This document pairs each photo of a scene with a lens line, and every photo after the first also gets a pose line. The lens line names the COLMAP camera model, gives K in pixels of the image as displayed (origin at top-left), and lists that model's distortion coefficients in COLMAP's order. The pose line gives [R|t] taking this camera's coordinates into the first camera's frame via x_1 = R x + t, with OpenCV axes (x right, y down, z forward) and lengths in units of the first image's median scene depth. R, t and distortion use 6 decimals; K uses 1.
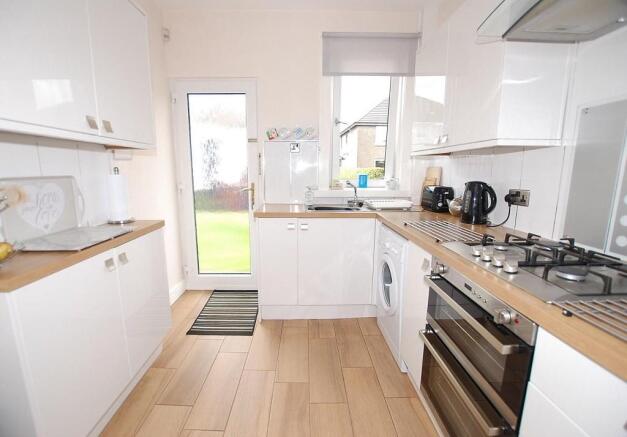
lens RADIAL K [[292.8, 0, 301.7], [0, 292.8, 217.4], [0, 0, 1]] dist [-0.016838, -0.000606]
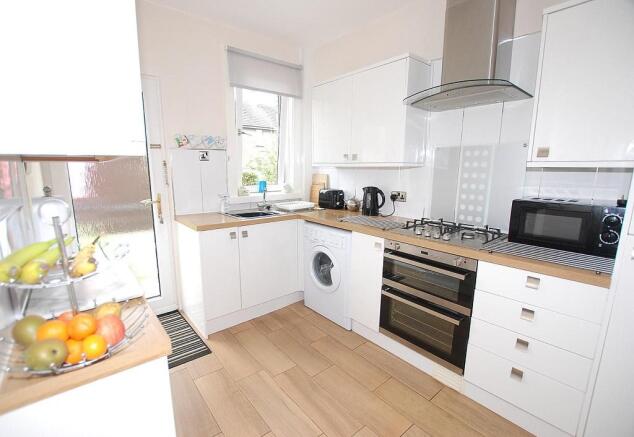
lens RADIAL K [[288.6, 0, 317.0], [0, 288.6, 218.5], [0, 0, 1]] dist [-0.042175, -0.000059]
pose [[0.771430, -0.106158, 0.627397, -0.452136], [0.097682, 0.994055, 0.048090, -0.049898], [-0.628772, 0.024187, 0.777213, 0.036244]]
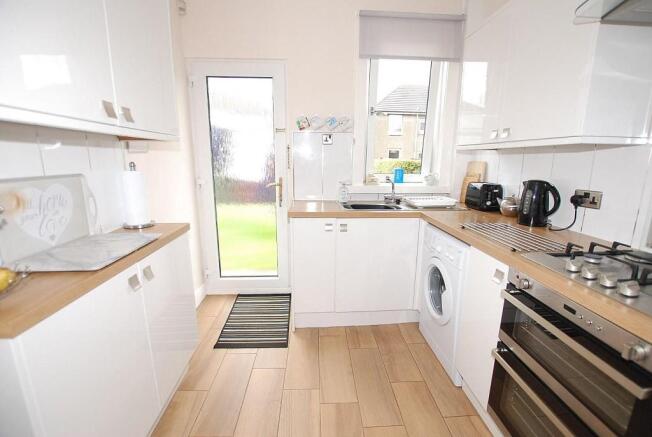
lens RADIAL K [[299.4, 0, 328.5], [0, 299.4, 218.6], [0, 0, 1]] dist [-0.021052, 0.000697]
pose [[0.998465, -0.003561, 0.055266, -0.092649], [0.001583, 0.999358, 0.035794, -0.030507], [-0.055358, -0.035651, 0.997830, 0.080124]]
